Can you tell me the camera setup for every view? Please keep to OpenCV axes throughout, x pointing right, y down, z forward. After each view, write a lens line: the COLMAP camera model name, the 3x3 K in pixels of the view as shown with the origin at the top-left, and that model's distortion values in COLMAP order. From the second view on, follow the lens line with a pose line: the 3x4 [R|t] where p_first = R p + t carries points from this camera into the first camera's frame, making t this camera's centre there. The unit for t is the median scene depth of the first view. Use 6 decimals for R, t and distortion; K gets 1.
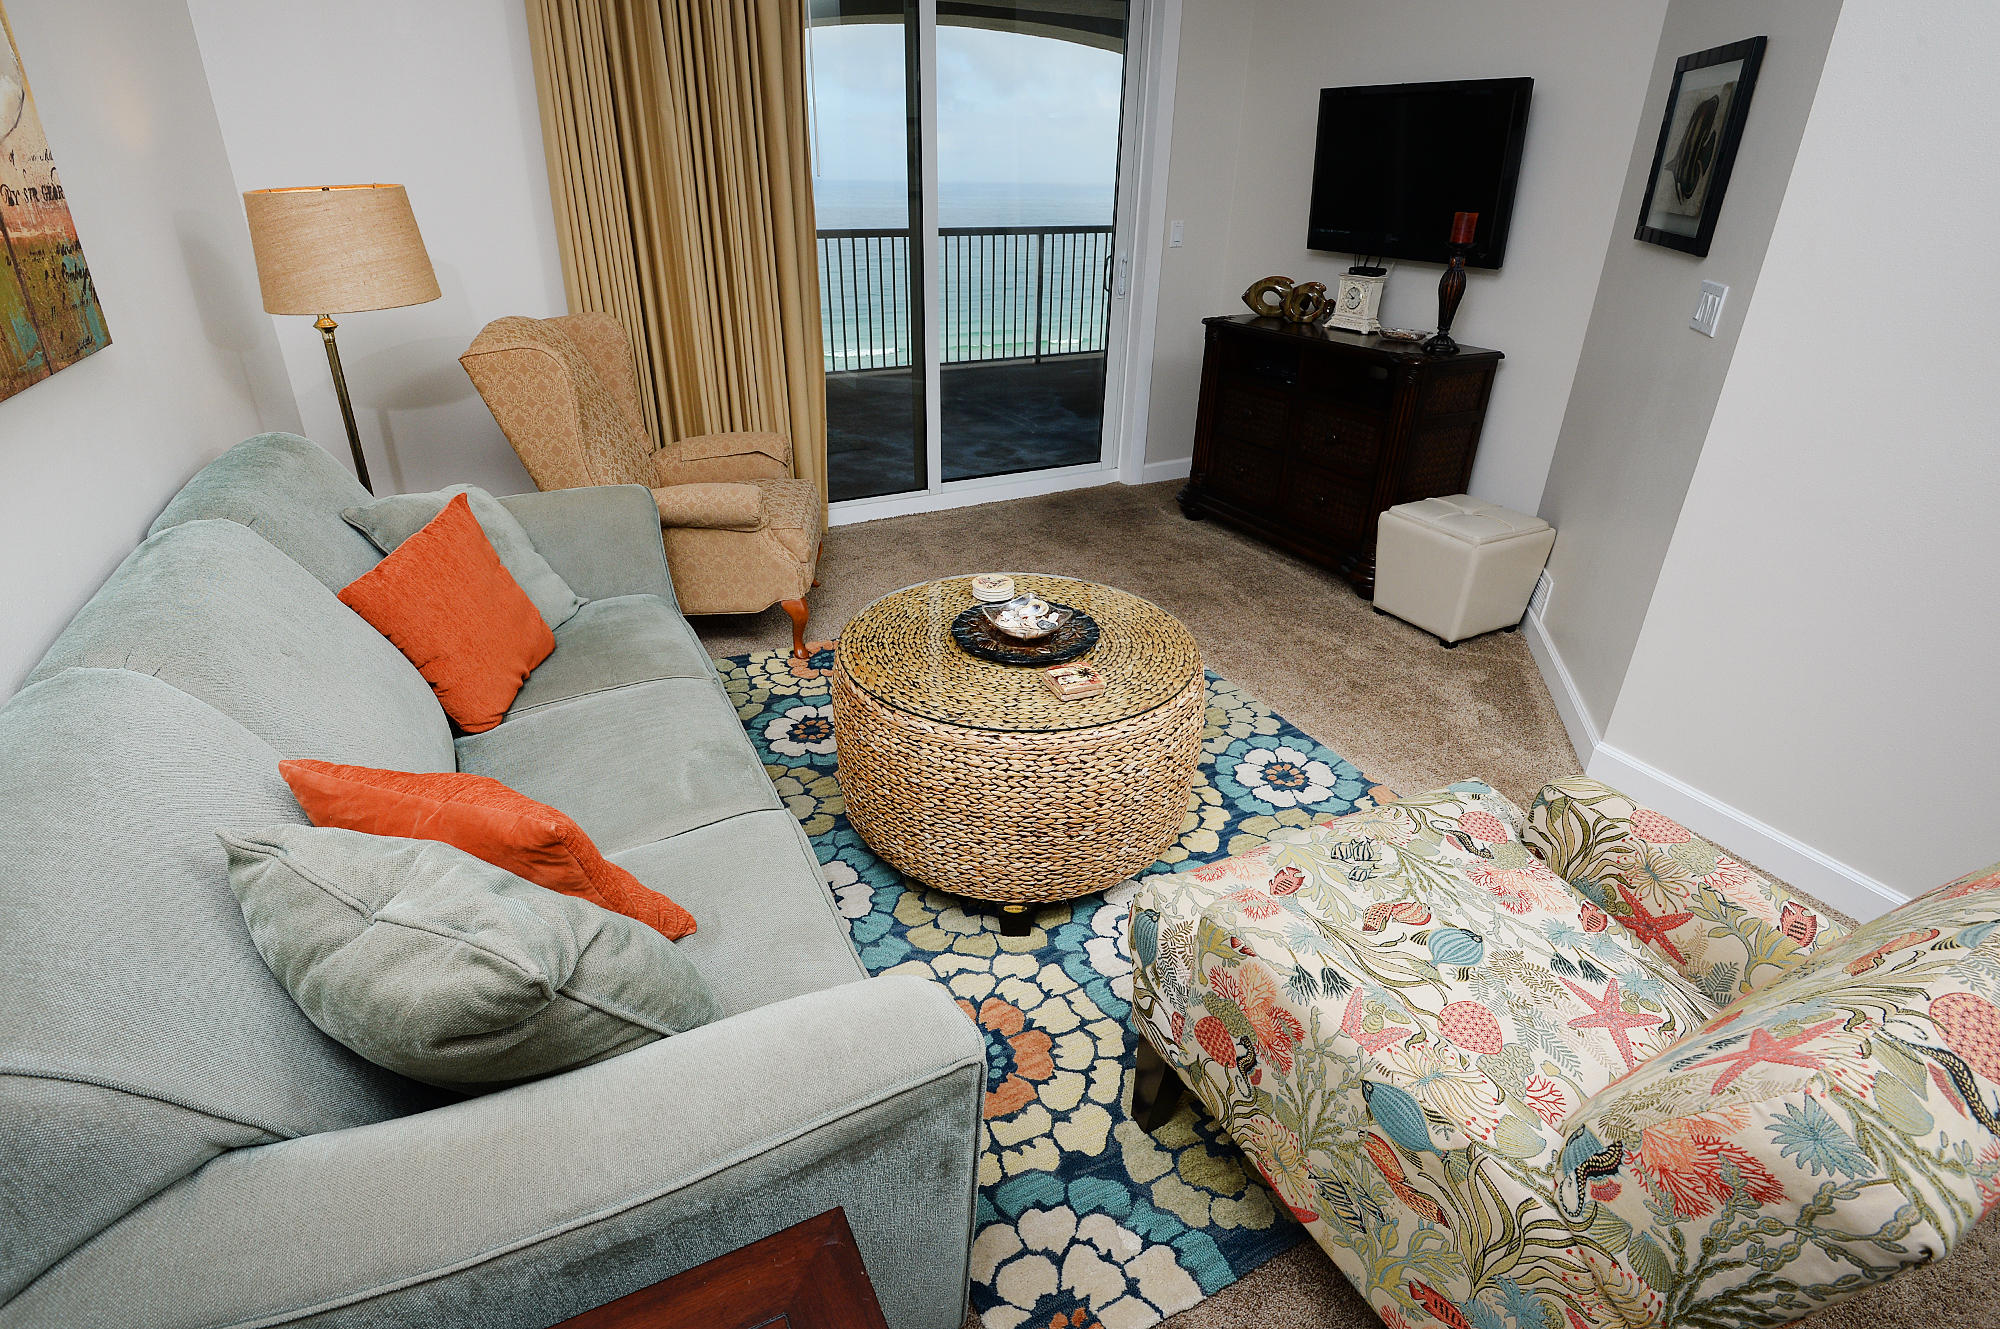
lens RADIAL K [[921.5, 0, 1000.0], [0, 921.5, 664.5], [0, 0, 1]] dist [-0.061477, 0.000719]
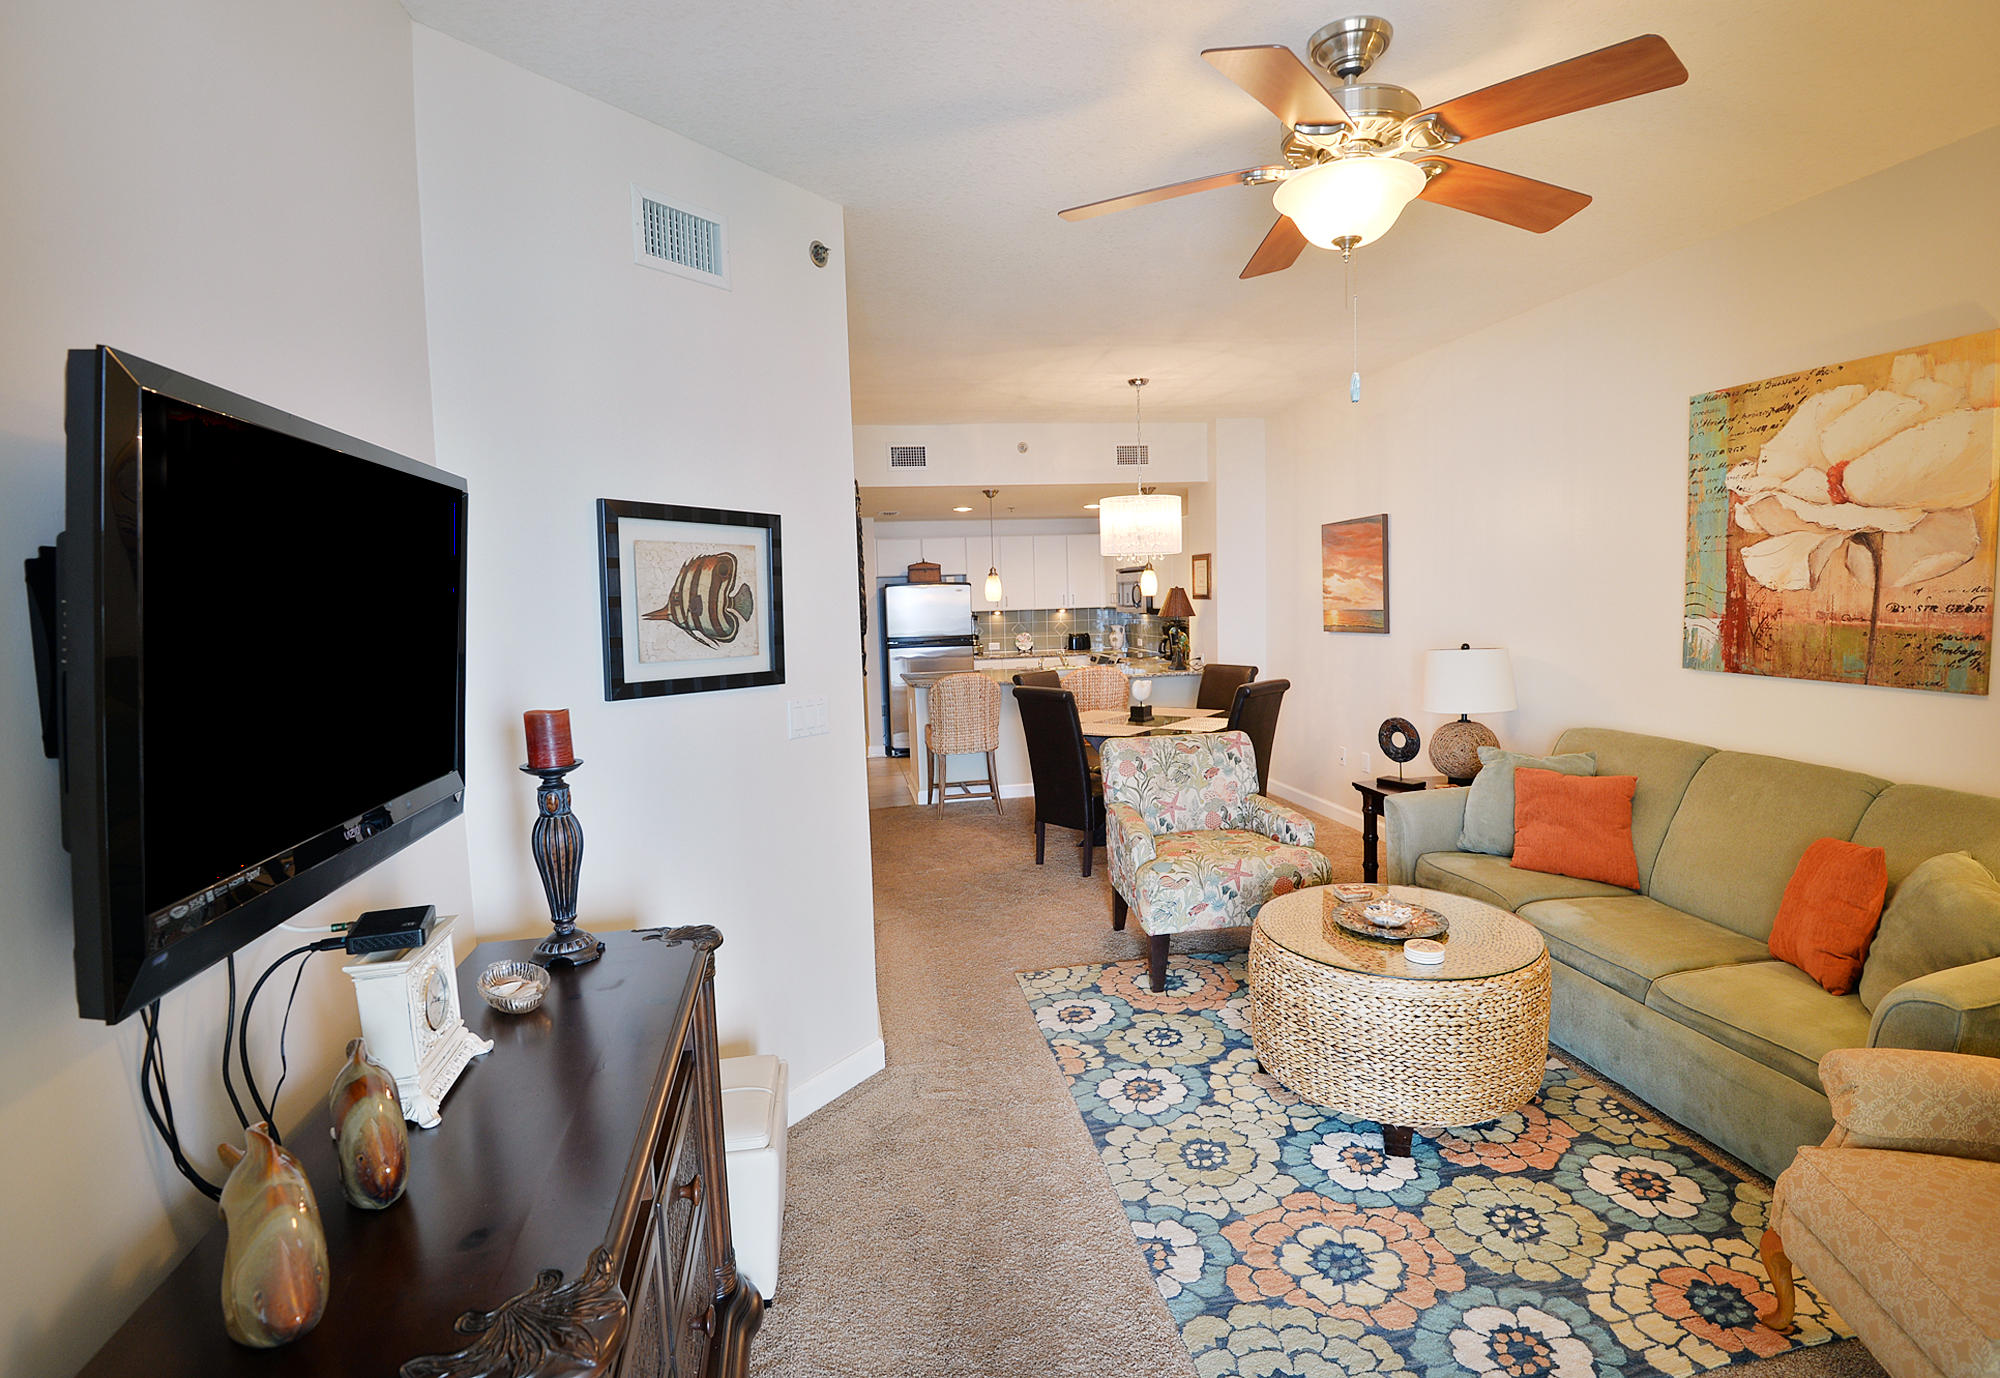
lens RADIAL K [[999.6, 0, 1000.0], [0, 999.6, 689.0], [0, 0, 1]] dist [-0.001733, -0.000499]
pose [[-0.955544, -0.014140, 0.294509, 0.156161], [0.153466, 0.829033, 0.537729, -1.321664], [-0.251761, 0.559021, -0.790008, 2.313911]]
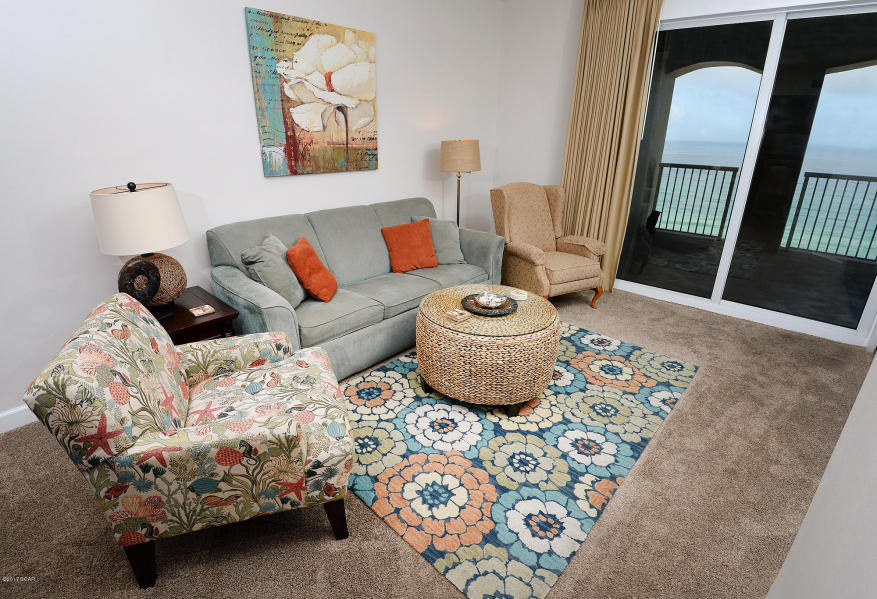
lens RADIAL K [[416.1, 0, 438.5], [0, 416.1, 299.5], [0, 0, 1]] dist [-0.036937, -0.000812]
pose [[0.351294, 0.329322, -0.876435, 1.104327], [-0.436275, 0.885836, 0.157986, -0.188902], [0.828406, 0.326867, 0.454864, 0.356401]]
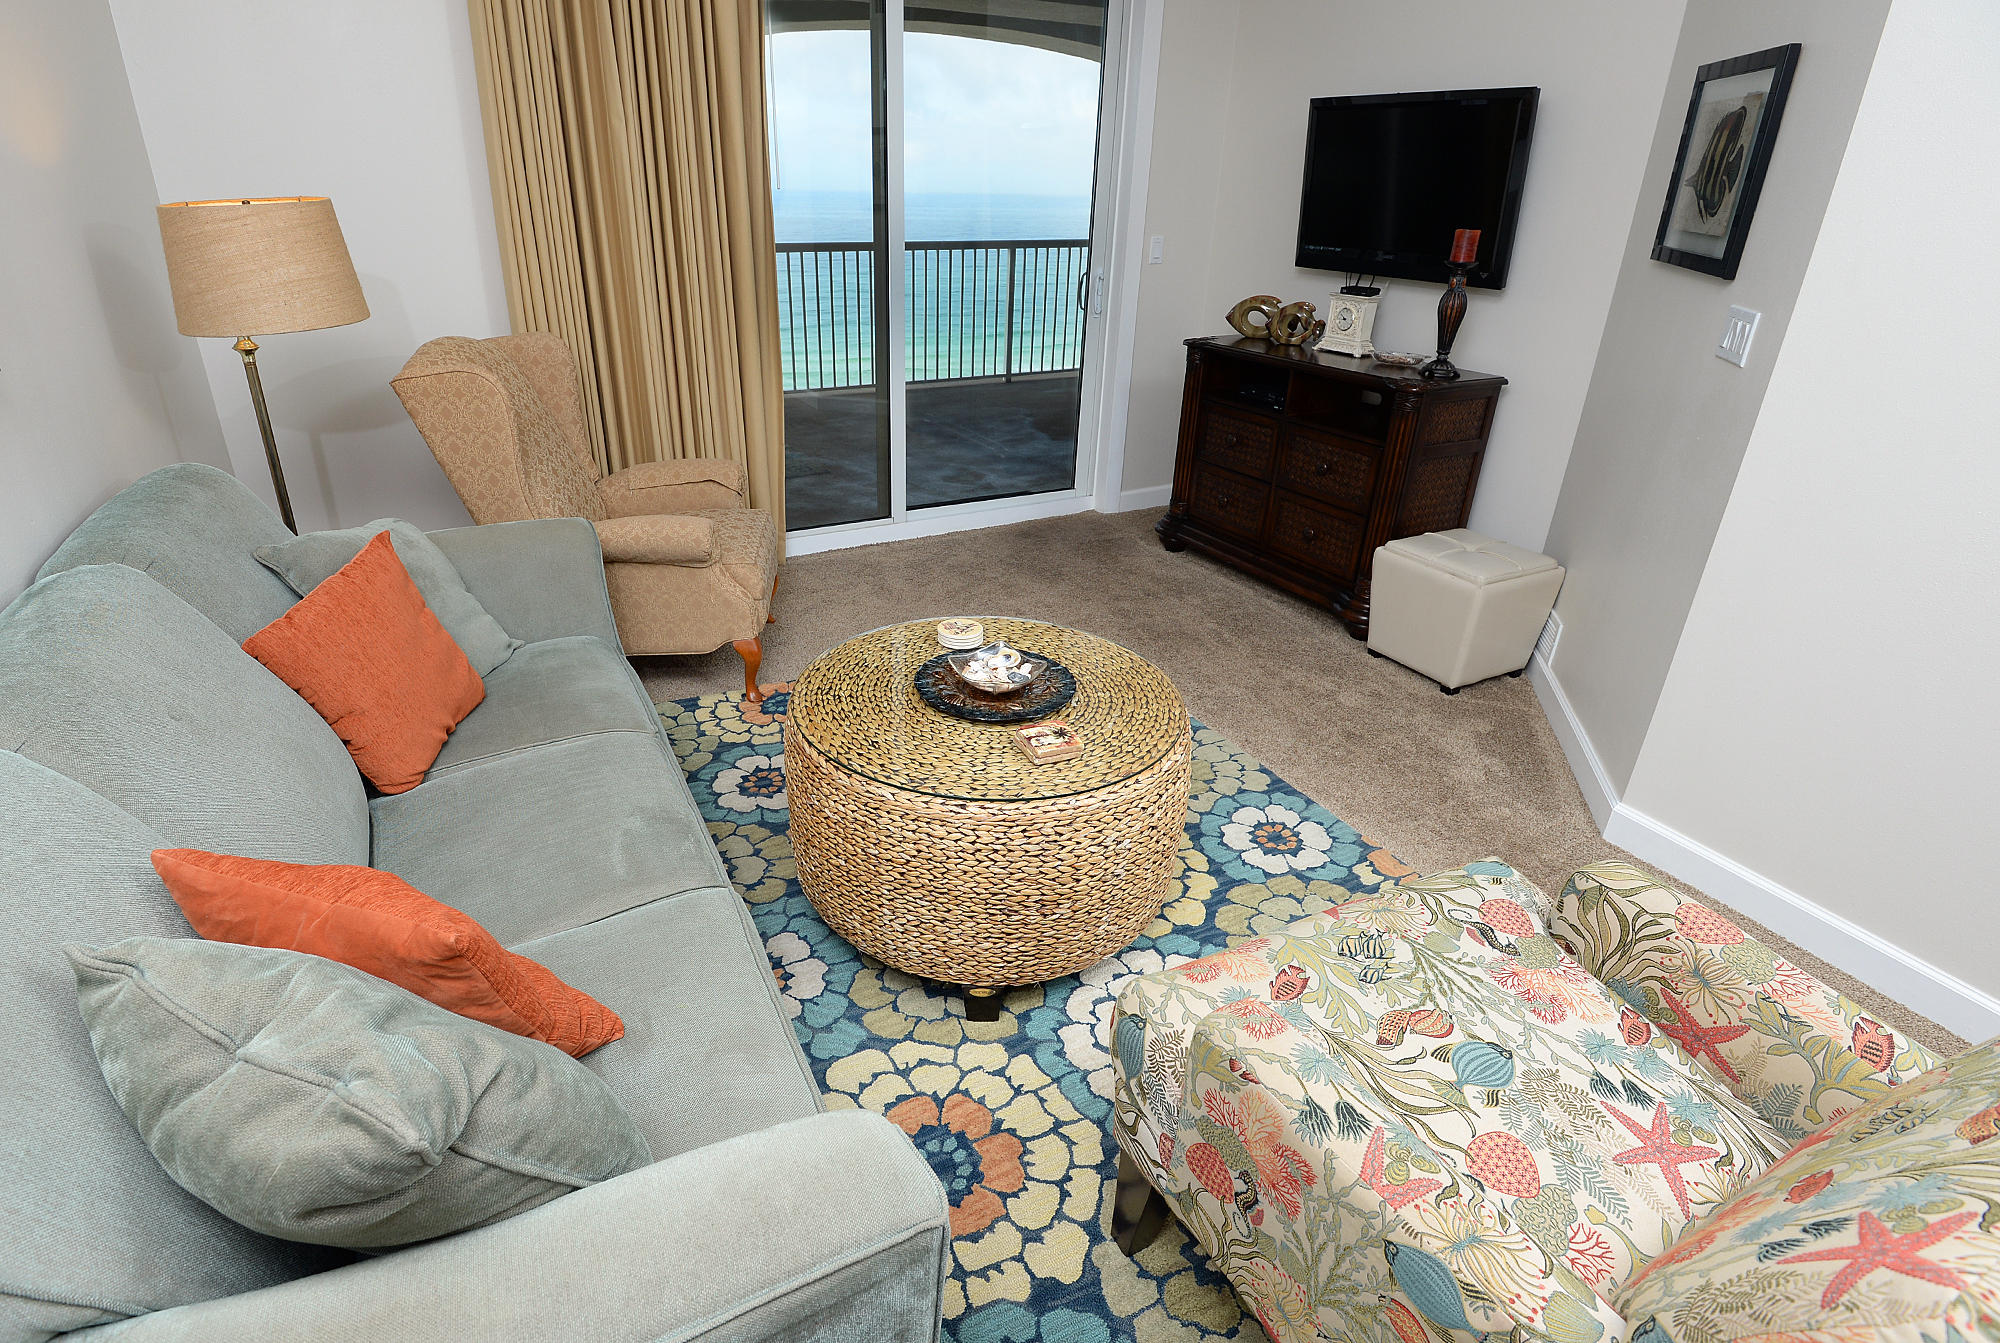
lens RADIAL K [[959.0, 0, 959.3], [0, 959.0, 670.6], [0, 0, 1]] dist [-0.068857, 0.005540]
pose [[0.999950, 0.006245, -0.007854, -0.000939], [-0.006409, 0.999759, -0.021010, -0.031804], [0.007721, 0.021059, 0.999748, 0.052210]]
